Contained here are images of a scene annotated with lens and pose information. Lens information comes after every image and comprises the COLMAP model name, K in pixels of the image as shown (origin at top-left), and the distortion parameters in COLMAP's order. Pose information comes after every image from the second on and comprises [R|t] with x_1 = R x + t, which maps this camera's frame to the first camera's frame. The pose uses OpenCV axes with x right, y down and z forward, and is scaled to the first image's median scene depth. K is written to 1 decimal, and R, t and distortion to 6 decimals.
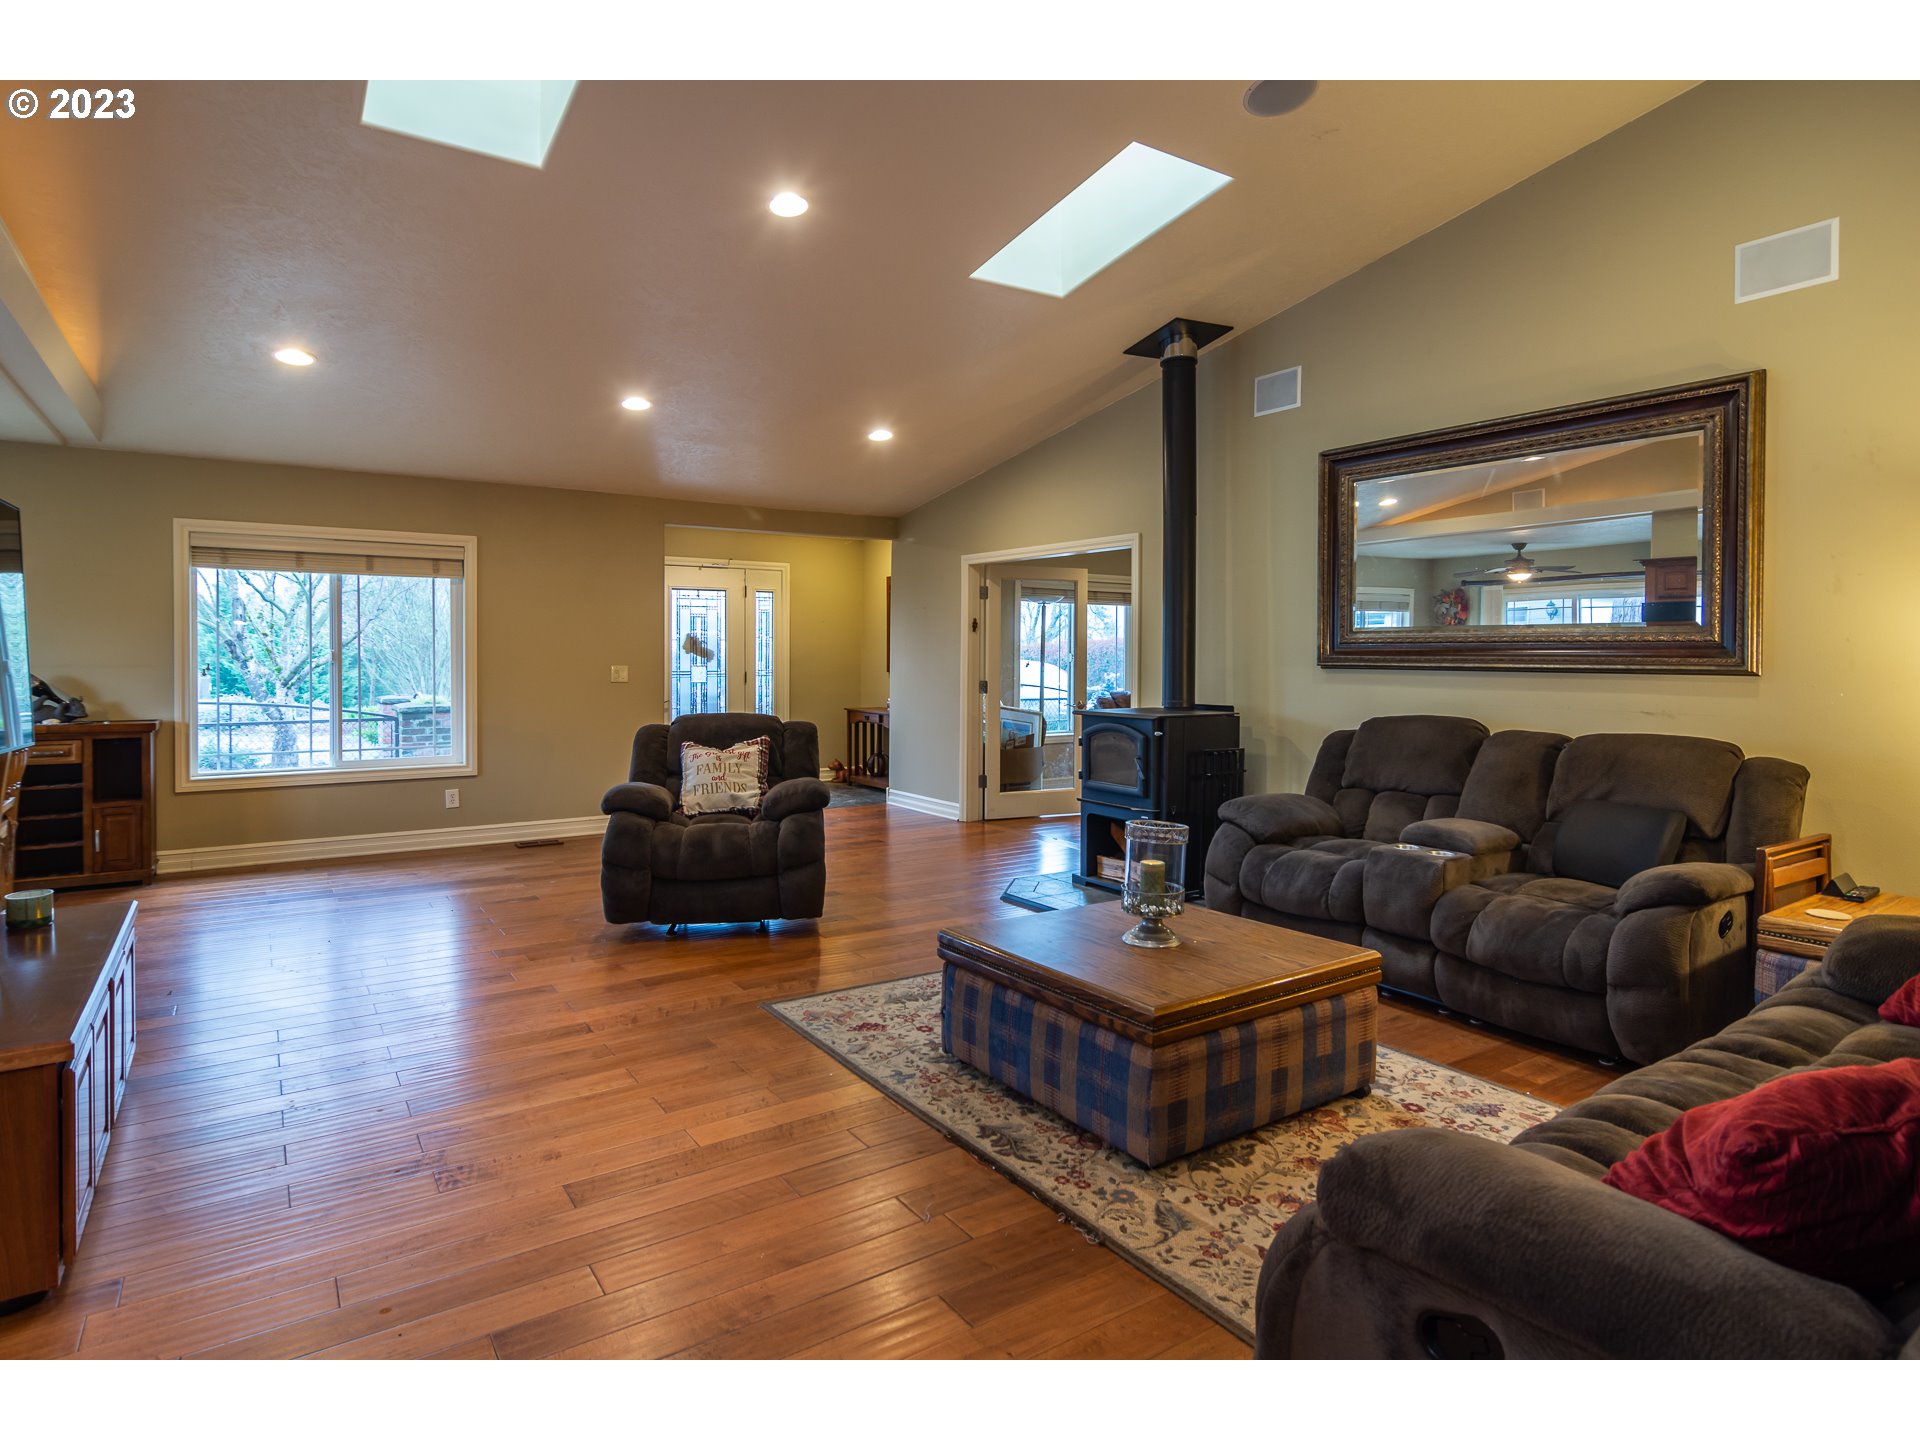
lens RADIAL K [[1032.3, 0, 936.7], [0, 1032.3, 672.3], [0, 0, 1]] dist [0.002012, 0.000349]
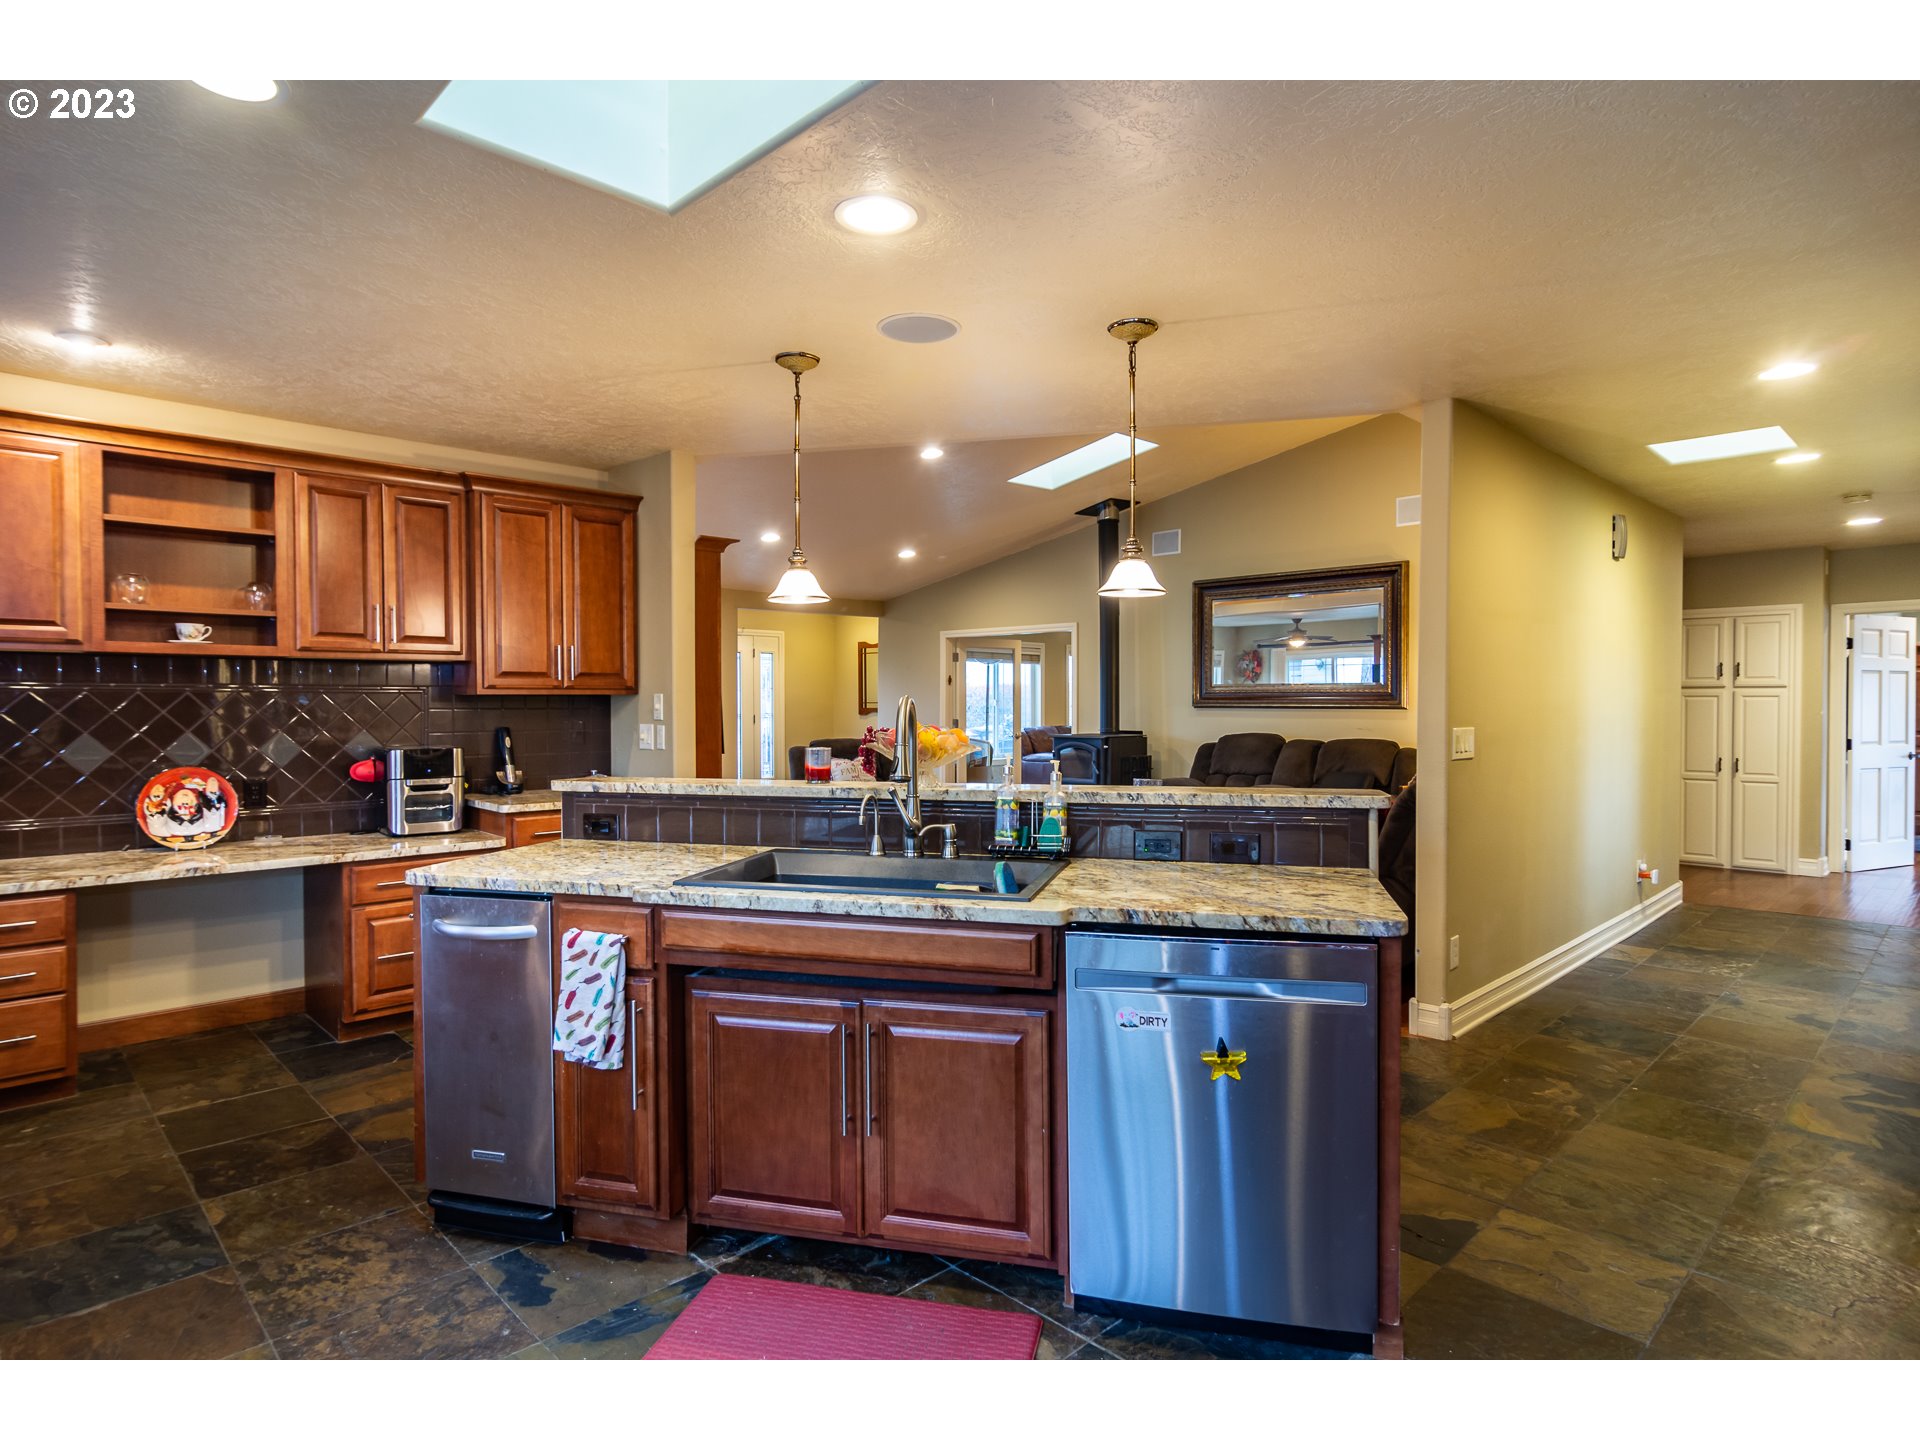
lens RADIAL K [[1025.4, 0, 960.0], [0, 1025.4, 720.0], [0, 0, 1]] dist [0.001432, 0.000356]
pose [[0.980411, -0.008238, 0.196791, -0.325637], [0.007886, 0.999966, 0.002572, 0.008522], [-0.196806, -0.000969, 0.980442, -0.561230]]
